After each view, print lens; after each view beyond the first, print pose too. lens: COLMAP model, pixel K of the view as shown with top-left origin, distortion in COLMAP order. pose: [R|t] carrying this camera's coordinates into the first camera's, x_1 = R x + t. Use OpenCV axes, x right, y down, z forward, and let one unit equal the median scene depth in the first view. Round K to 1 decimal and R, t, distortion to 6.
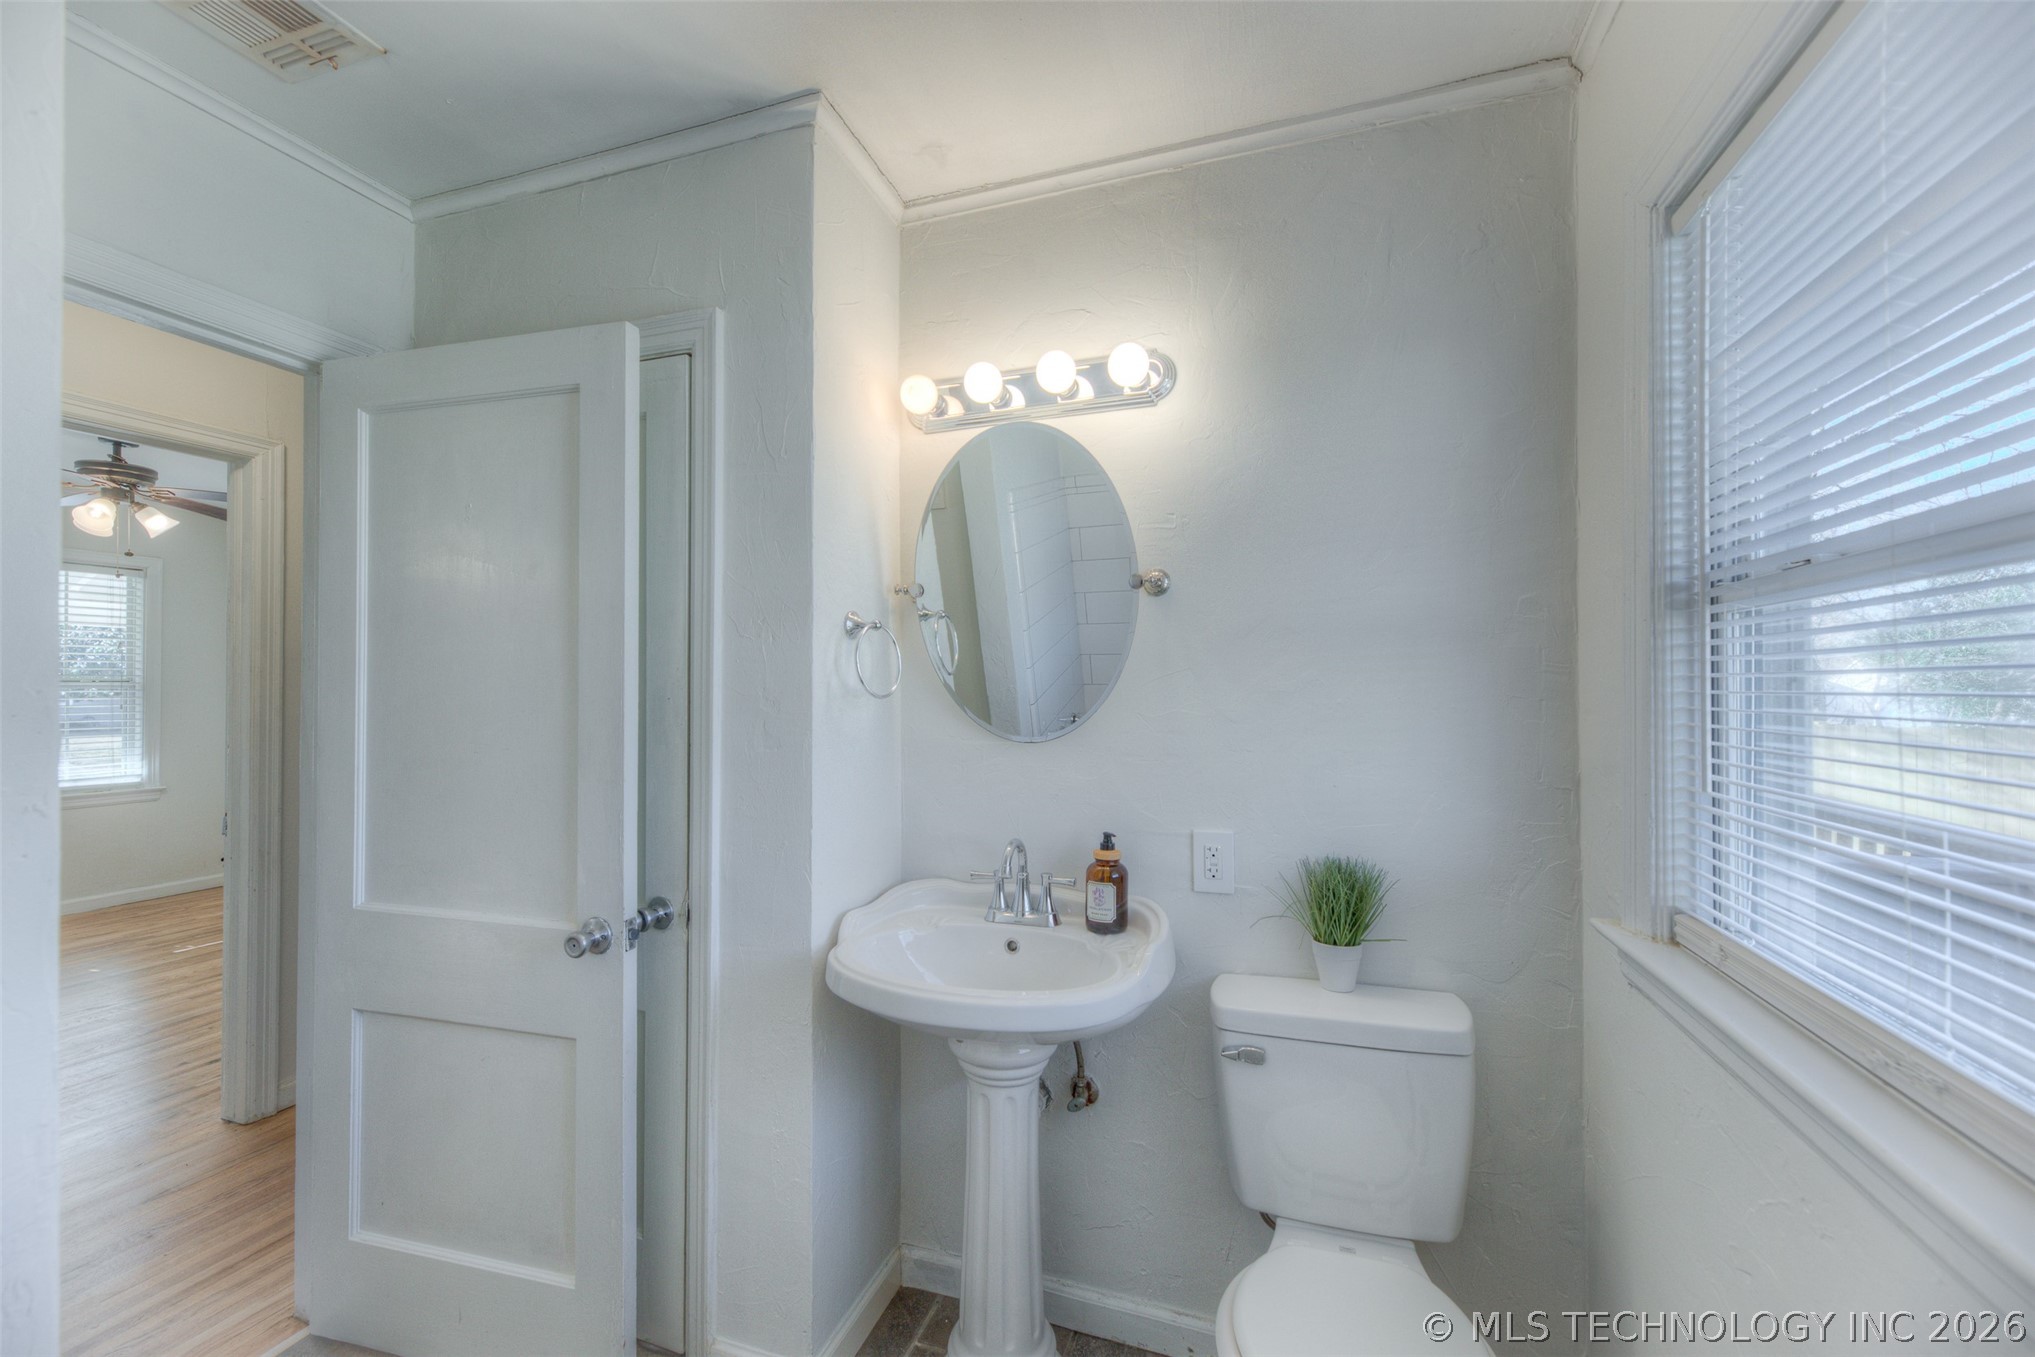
lens RADIAL K [[810.2, 0, 1018.7], [0, 810.2, 677.1], [0, 0, 1]] dist [-0.000874, 0.000090]
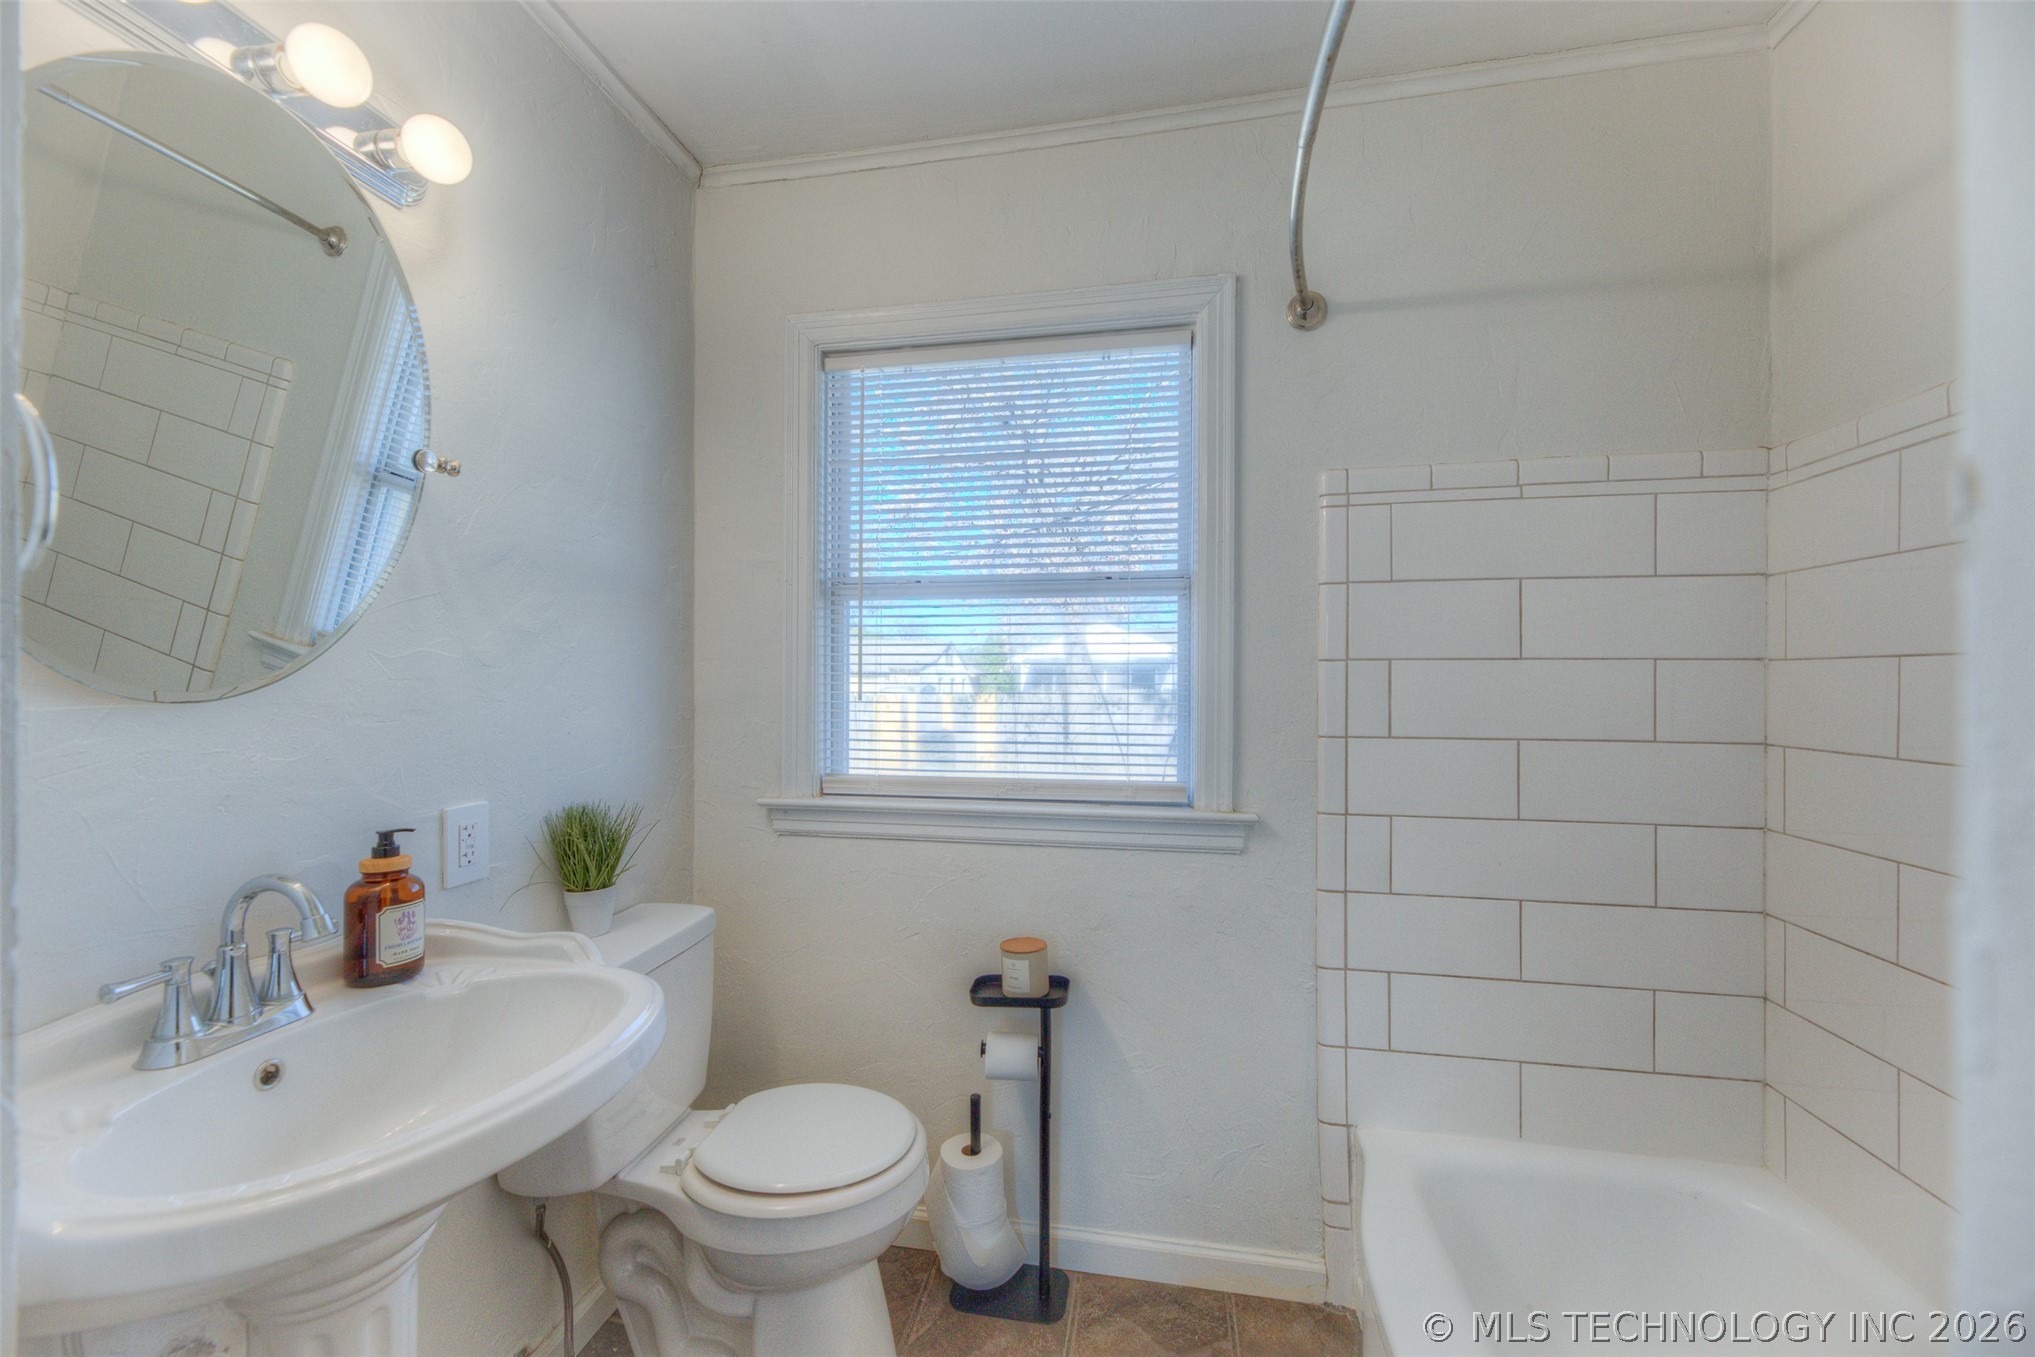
lens RADIAL K [[810.2, 0, 1016.7], [0, 810.2, 683.0], [0, 0, 1]] dist [-0.000874, 0.000090]
pose [[-0.160534, 0.001136, 0.987030, -0.626094], [-0.007641, 0.999968, -0.002394, 0.069905], [-0.987001, -0.007926, -0.160520, 0.603656]]
